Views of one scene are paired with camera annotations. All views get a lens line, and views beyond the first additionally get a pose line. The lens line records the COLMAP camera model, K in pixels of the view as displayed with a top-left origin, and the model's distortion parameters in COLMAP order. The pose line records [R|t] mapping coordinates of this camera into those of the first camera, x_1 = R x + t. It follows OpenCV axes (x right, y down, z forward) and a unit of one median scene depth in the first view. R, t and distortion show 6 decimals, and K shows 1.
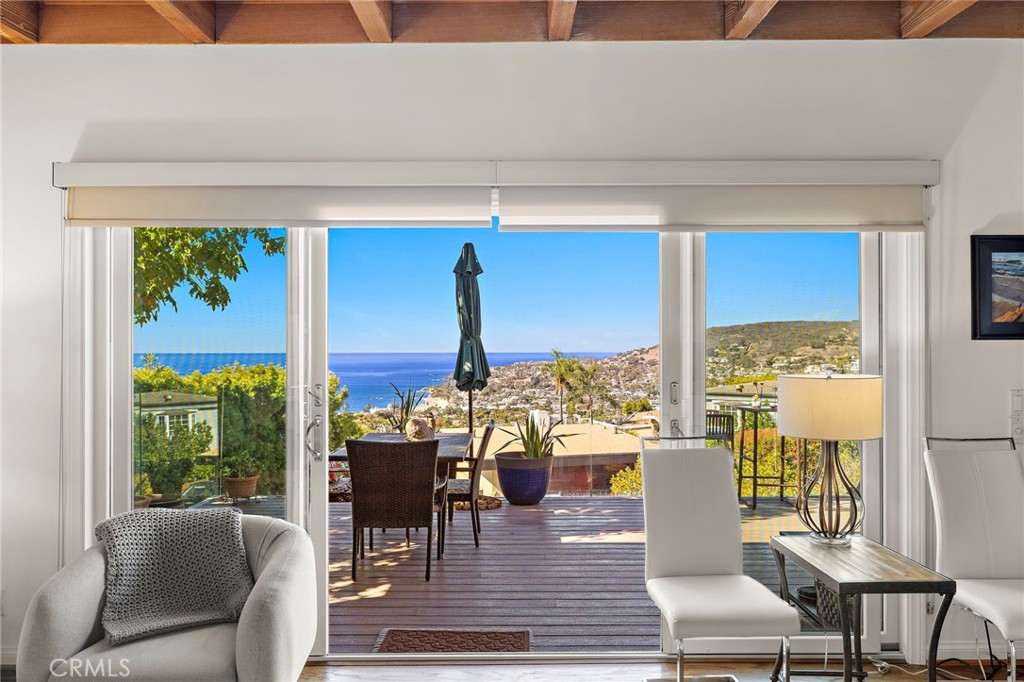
lens RADIAL K [[783.4, 0, 515.2], [0, 783.4, 345.1], [0, 0, 1]] dist [0.000159, 0.001865]
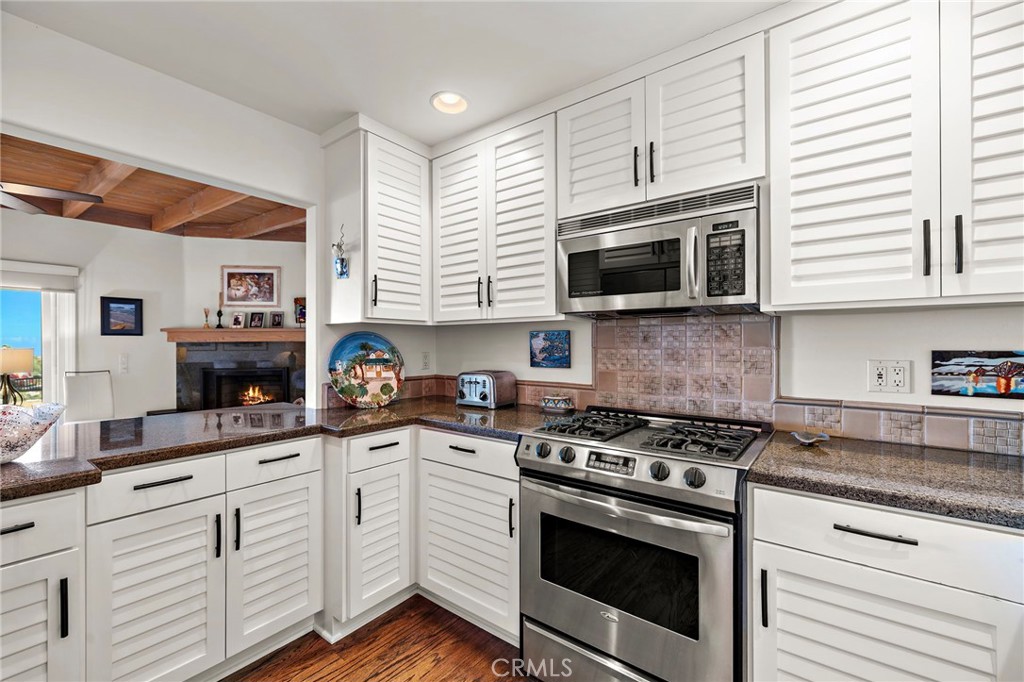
lens RADIAL K [[430.5, 0, 513.9], [0, 430.5, 343.3], [0, 0, 1]] dist [0.001646, 0.000339]
pose [[0.611418, -0.000637, 0.791307, 0.271631], [0.001703, 0.999998, -0.000511, 0.023250], [-0.791306, 0.001660, 0.611418, -1.008533]]
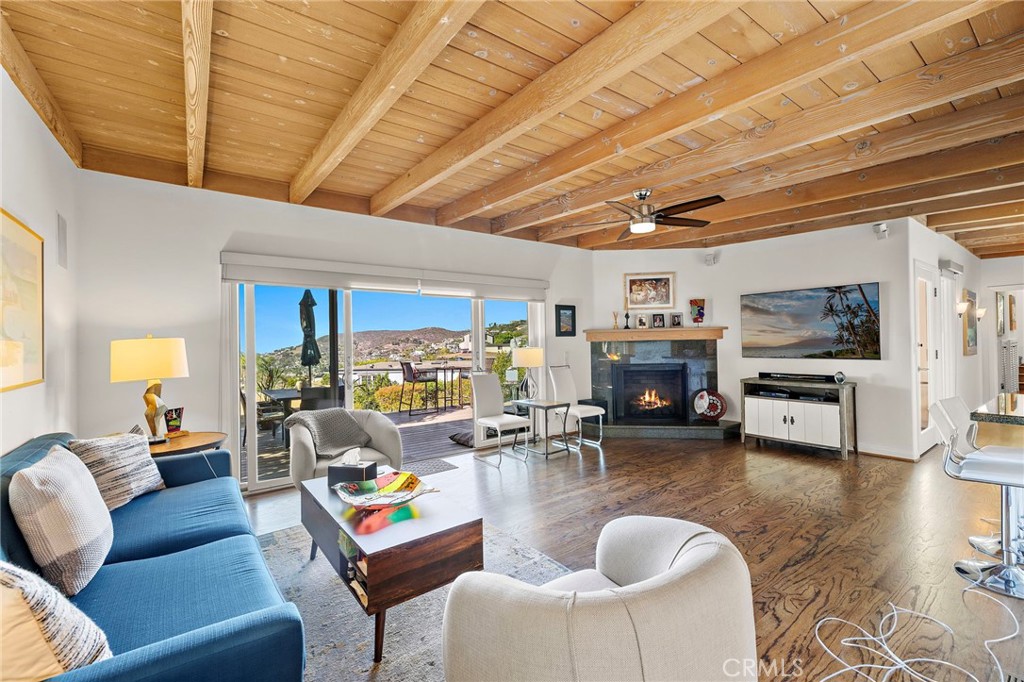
lens RADIAL K [[430.5, 0, 513.9], [0, 430.5, 343.3], [0, 0, 1]] dist [0.001646, 0.000339]
pose [[0.804266, -0.013832, 0.594109, -0.611819], [0.014206, 0.999891, 0.004048, 0.011134], [-0.594100, 0.005184, 0.804375, -0.332379]]
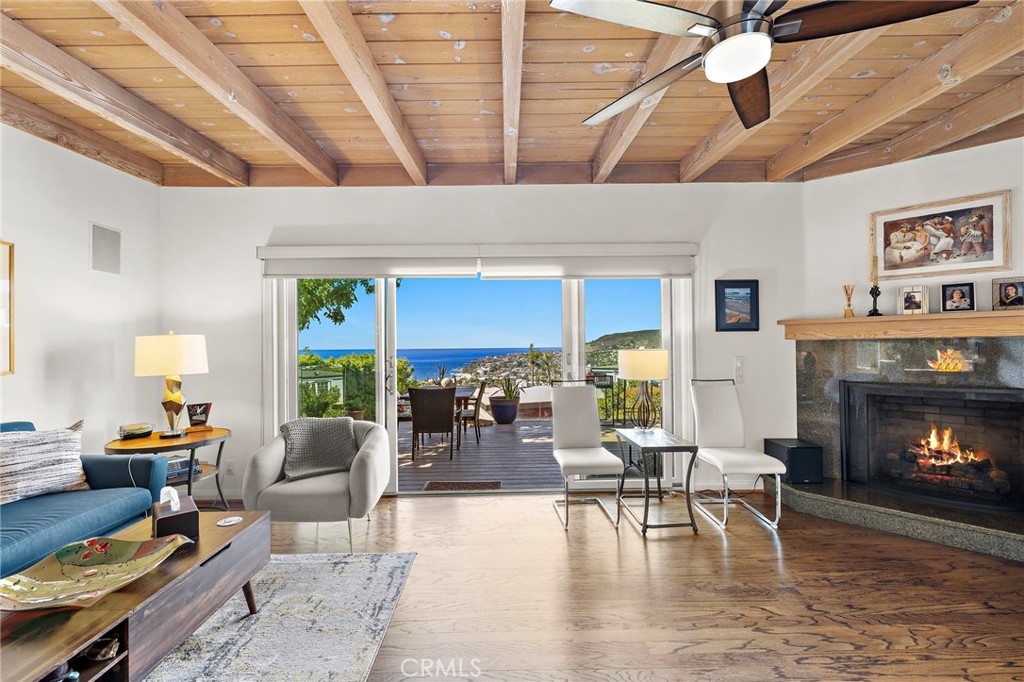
lens RADIAL K [[430.5, 0, 513.9], [0, 430.5, 343.3], [0, 0, 1]] dist [0.001646, 0.000339]
pose [[0.999877, -0.008421, 0.013196, 0.046473], [0.008444, 0.999963, -0.001697, 0.020239], [-0.013181, 0.001809, 0.999911, -0.101190]]
